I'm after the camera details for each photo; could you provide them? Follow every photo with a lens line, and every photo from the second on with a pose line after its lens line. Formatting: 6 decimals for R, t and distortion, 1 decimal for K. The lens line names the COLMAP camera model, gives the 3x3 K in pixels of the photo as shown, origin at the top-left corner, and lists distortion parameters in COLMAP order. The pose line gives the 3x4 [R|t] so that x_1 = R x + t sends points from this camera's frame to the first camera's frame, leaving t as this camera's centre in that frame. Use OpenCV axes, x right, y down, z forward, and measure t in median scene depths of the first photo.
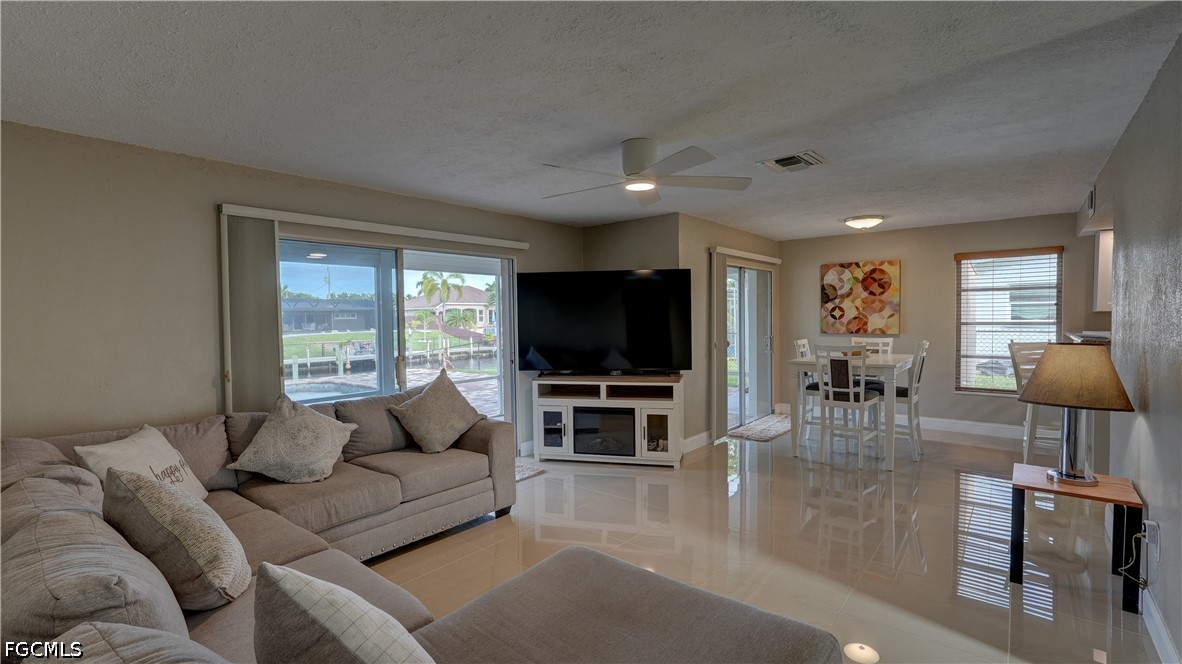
lens RADIAL K [[522.1, 0, 591.0], [0, 522.1, 332.0], [0, 0, 1]] dist [-0.014164, 0.007109]
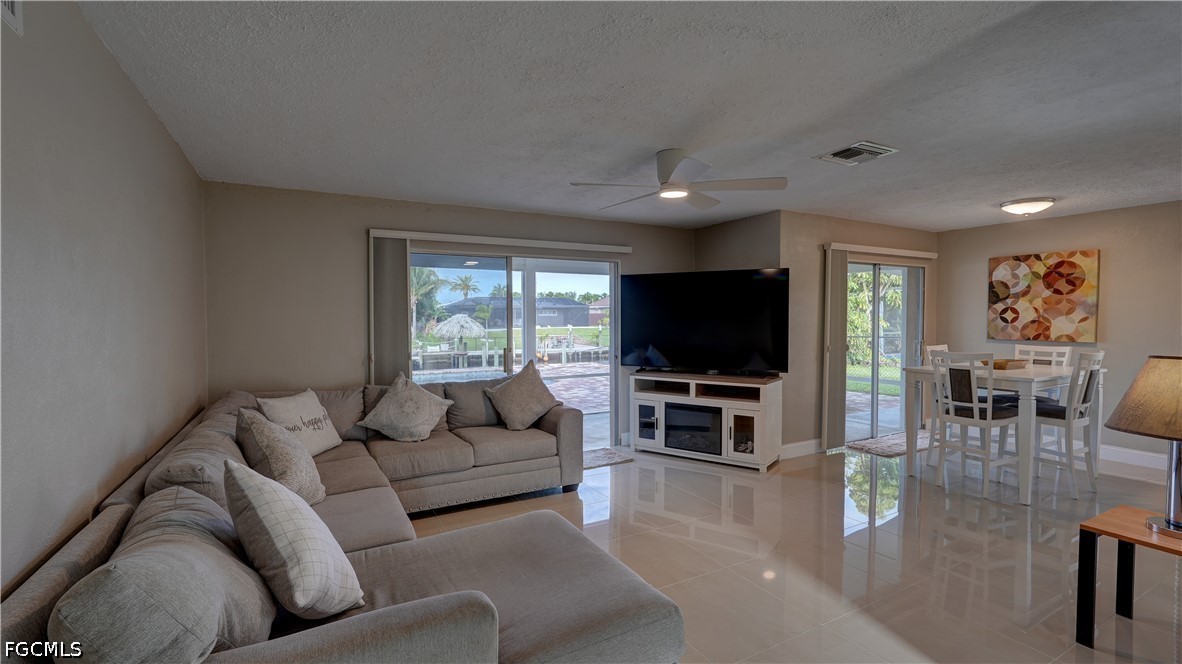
lens RADIAL K [[522.1, 0, 591.0], [0, 522.1, 332.0], [0, 0, 1]] dist [-0.014164, 0.007109]
pose [[0.932136, 0.021981, -0.361440, 0.178908], [-0.020981, 0.999757, 0.006691, -0.001422], [0.361499, 0.001346, 0.932371, -0.025933]]
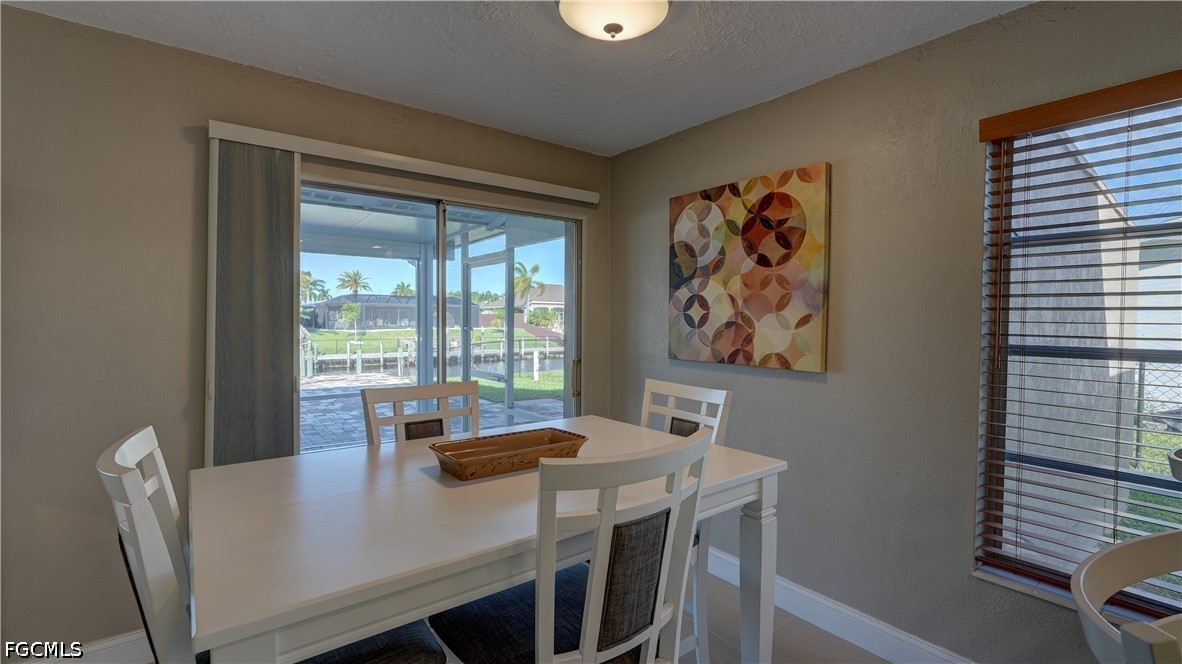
lens RADIAL K [[522.1, 0, 591.0], [0, 522.1, 332.0], [0, 0, 1]] dist [-0.014164, 0.007109]
pose [[0.974668, 0.026286, -0.222107, 0.585062], [-0.026731, 0.999642, 0.001004, -0.022454], [0.222054, 0.004959, 0.975022, 0.698948]]
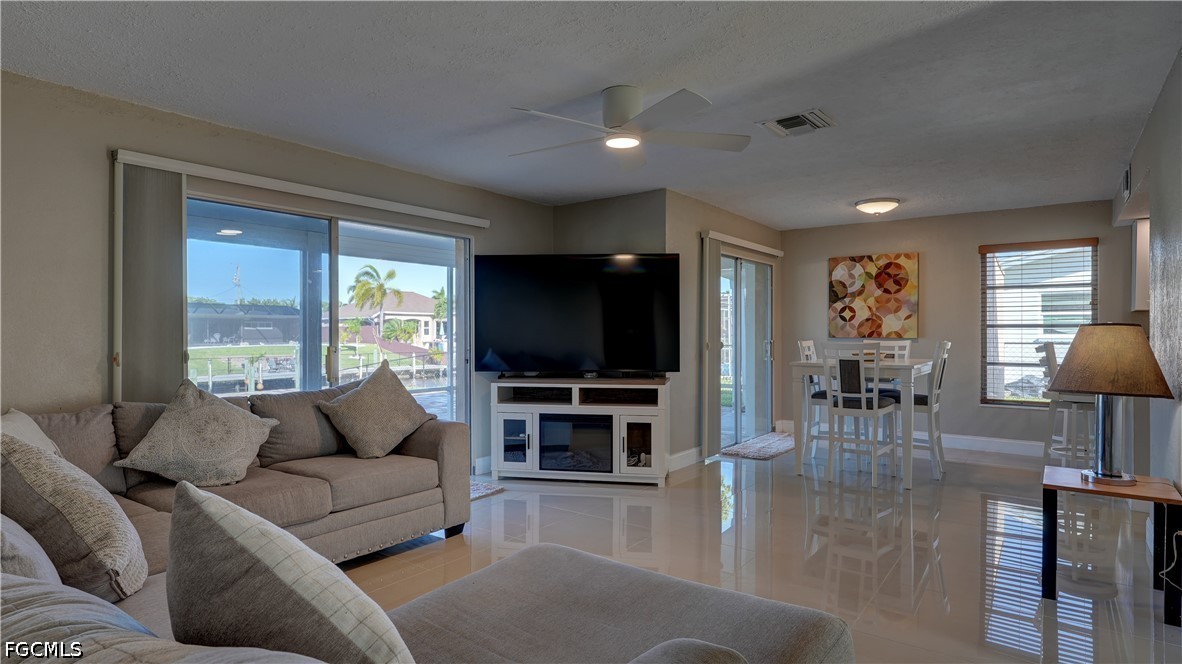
lens RADIAL K [[623.5, 0, 591.0], [0, 623.5, 332.0], [0, 0, 1]] dist [-0.004673, 0.002717]
pose [[0.998617, 0.013107, 0.050920, -0.003699], [-0.011517, 0.999441, -0.031383, 0.037044], [-0.051303, 0.030753, 0.998210, -0.008841]]
